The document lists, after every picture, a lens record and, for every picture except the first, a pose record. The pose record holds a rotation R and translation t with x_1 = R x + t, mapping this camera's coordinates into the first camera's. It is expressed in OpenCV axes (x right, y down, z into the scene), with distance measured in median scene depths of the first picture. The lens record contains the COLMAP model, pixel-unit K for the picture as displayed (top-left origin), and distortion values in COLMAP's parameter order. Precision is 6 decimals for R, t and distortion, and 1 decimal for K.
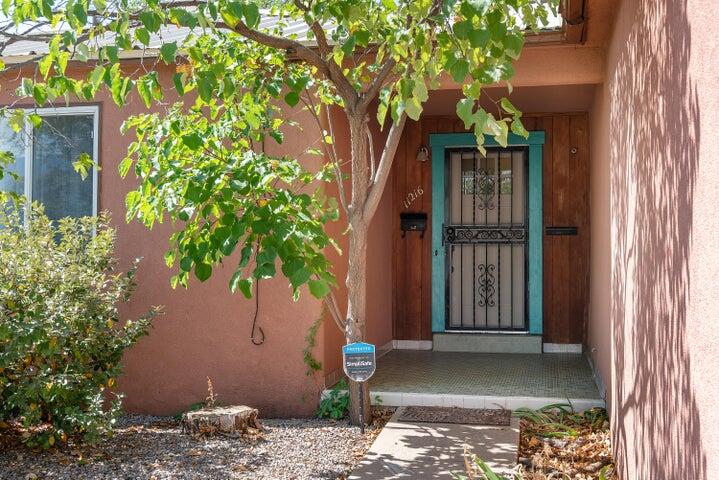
lens RADIAL K [[894.4, 0, 359.8], [0, 894.4, 240.0], [0, 0, 1]] dist [-0.002818, 0.000000]
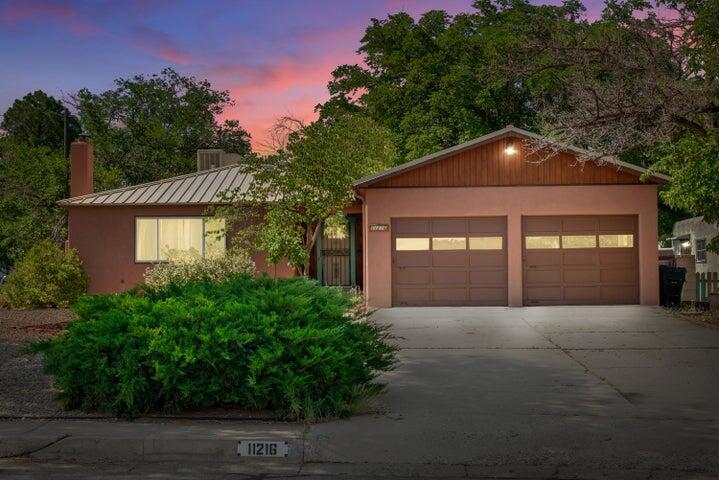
lens RADIAL K [[1086.4, 0, 359.2], [0, 1086.4, 240.9], [0, 0, 1]] dist [0.012537, 0.000000]
pose [[0.989082, -0.008115, 0.147140, -0.295510], [0.009487, 0.999918, -0.008622, -0.013154], [-0.147058, 0.009924, 0.989078, -2.445999]]
